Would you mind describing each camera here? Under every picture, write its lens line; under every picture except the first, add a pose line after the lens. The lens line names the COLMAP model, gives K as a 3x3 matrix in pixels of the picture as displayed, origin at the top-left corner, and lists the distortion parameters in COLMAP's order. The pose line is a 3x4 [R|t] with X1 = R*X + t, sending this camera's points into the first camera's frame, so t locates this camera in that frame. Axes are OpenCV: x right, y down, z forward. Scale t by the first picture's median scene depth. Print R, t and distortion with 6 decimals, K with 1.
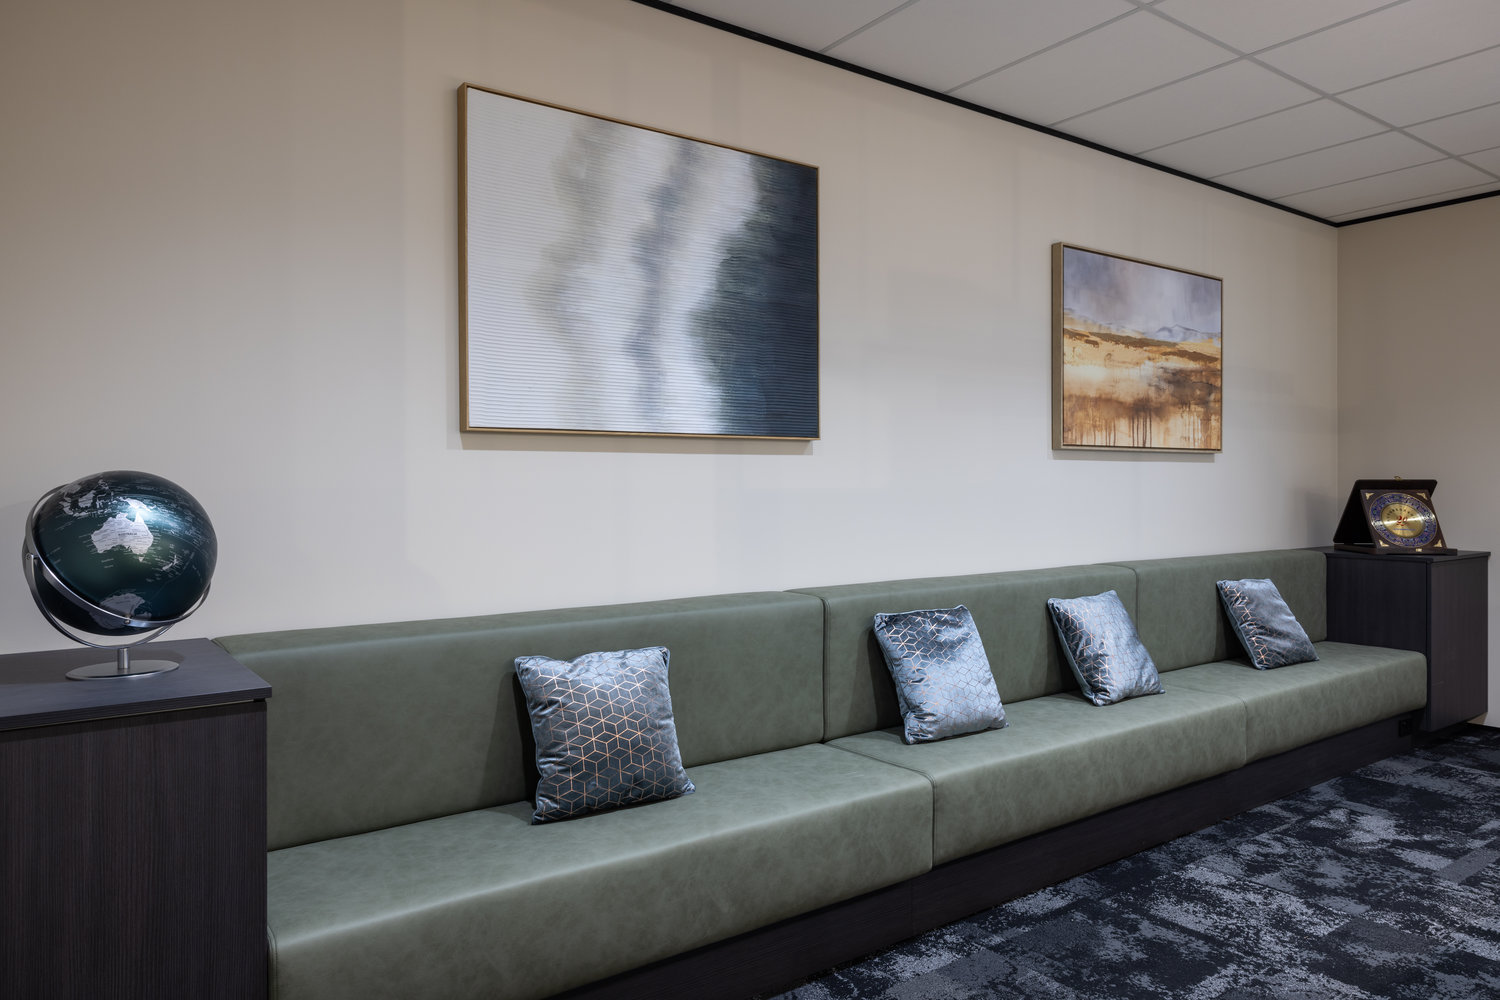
lens RADIAL K [[980.2, 0, 743.6], [0, 980.2, 505.6], [0, 0, 1]] dist [-0.025636, 0.014115]
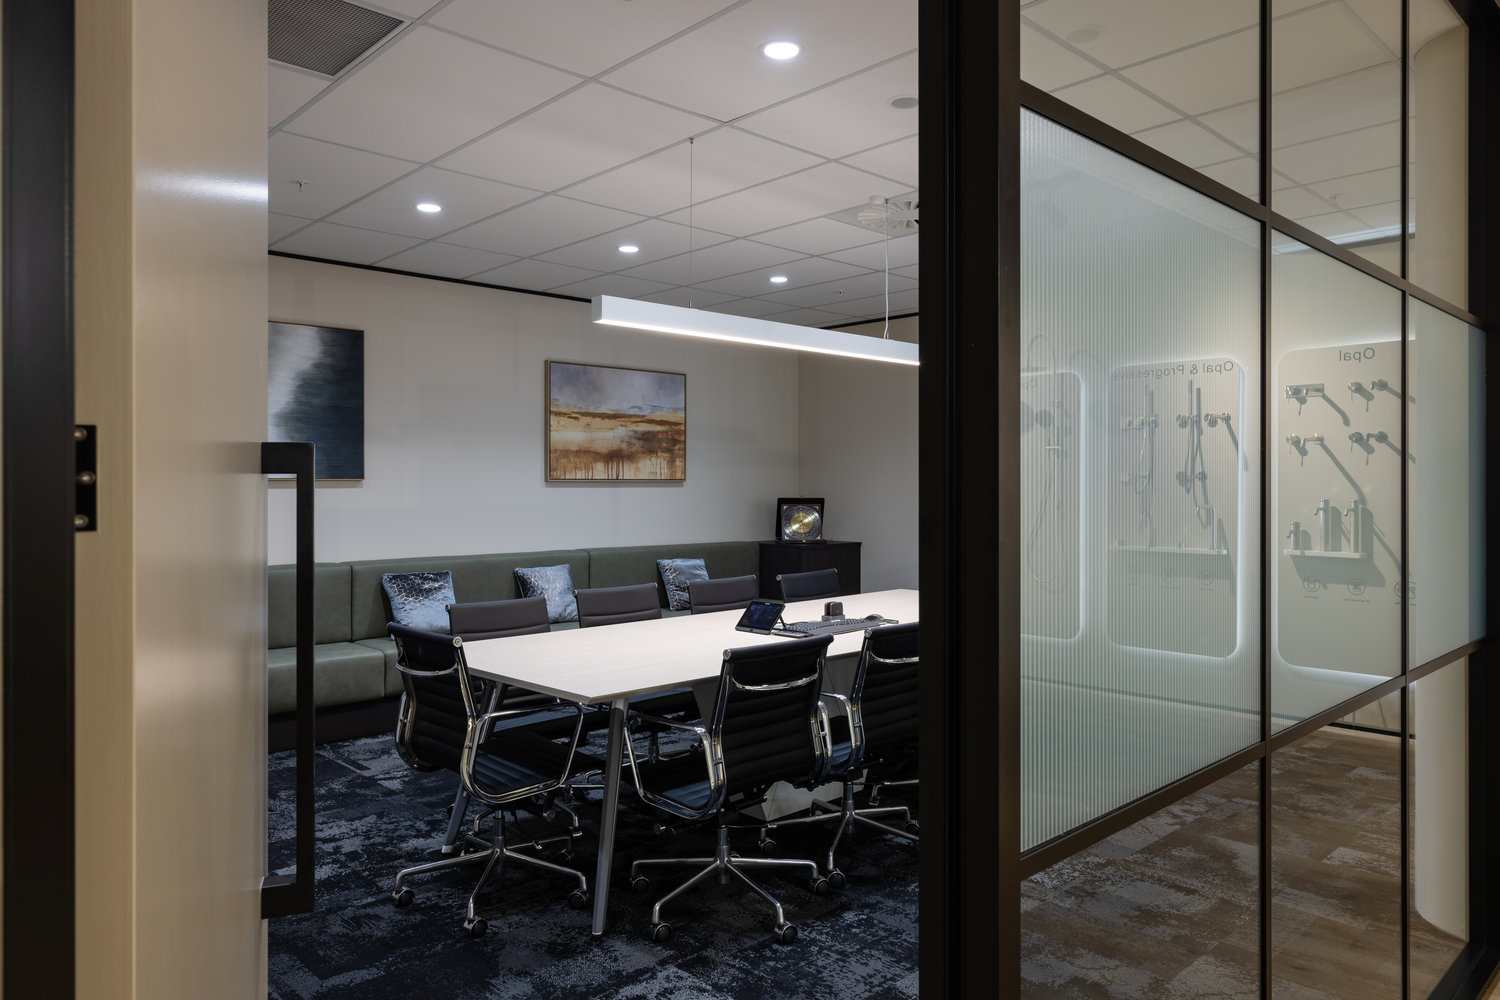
lens RADIAL K [[980.2, 0, 751.6], [0, 980.2, 494.8], [0, 0, 1]] dist [-0.025636, 0.014115]
pose [[0.992550, -0.003339, 0.121792, 0.453768], [0.005735, 0.999797, -0.019322, -0.000248], [-0.121703, 0.019877, 0.992368, -0.704381]]
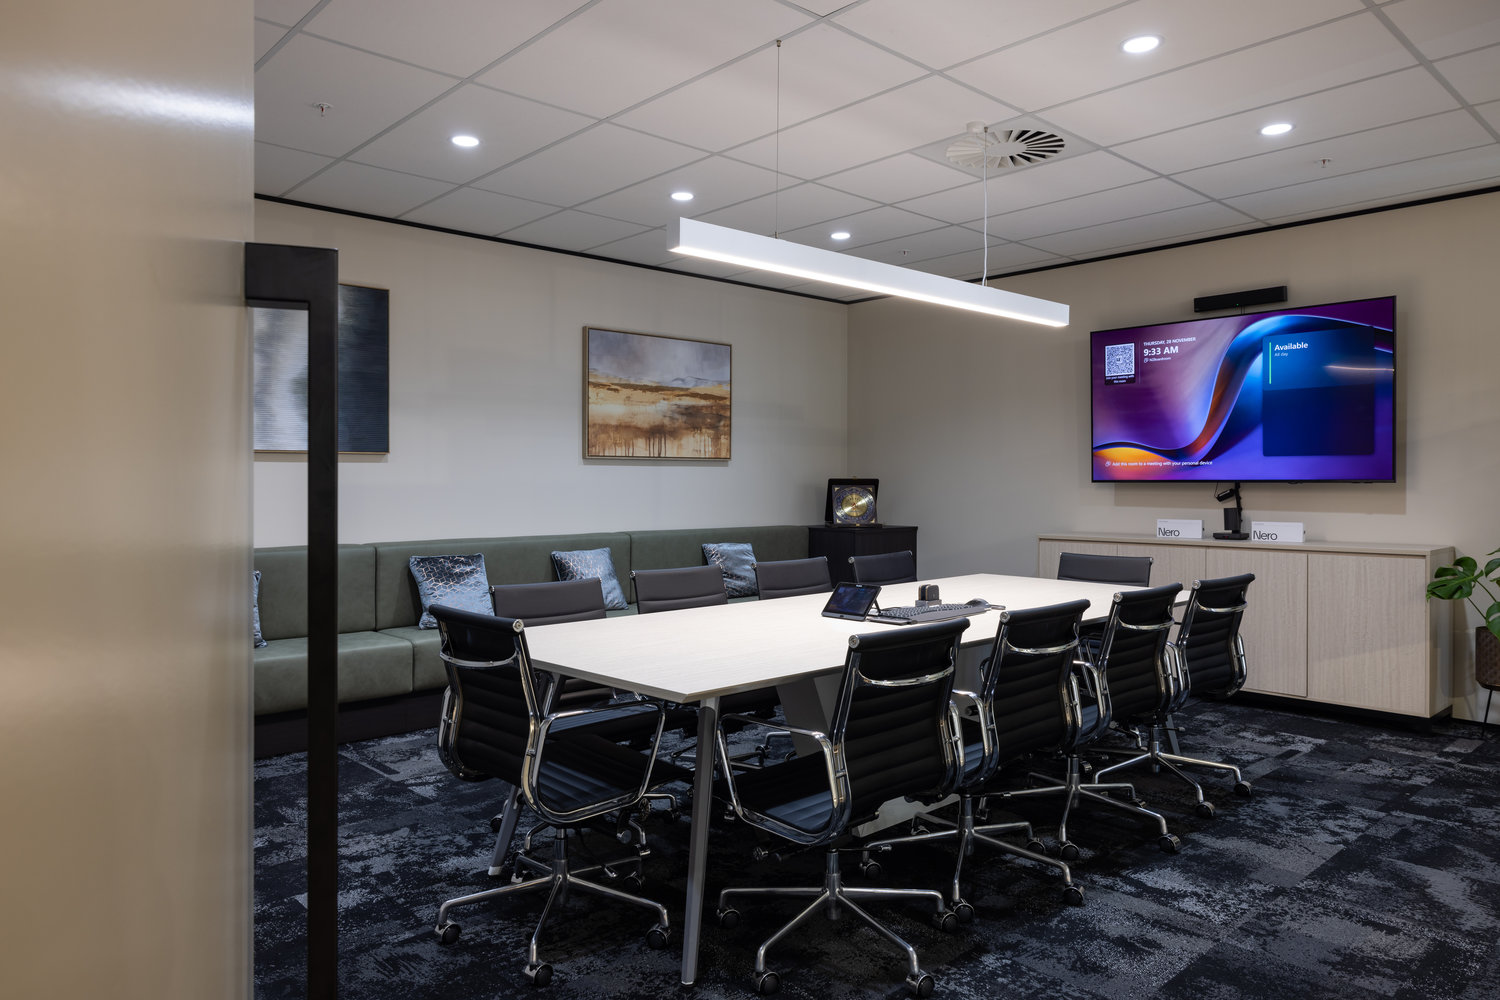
lens RADIAL K [[980.2, 0, 749.9], [0, 980.2, 492.1], [0, 0, 1]] dist [-0.025636, 0.014115]
pose [[0.994070, -0.002317, 0.108718, 0.401983], [0.004190, 0.999847, -0.017004, 0.022881], [-0.108662, 0.017359, 0.993927, -0.565035]]
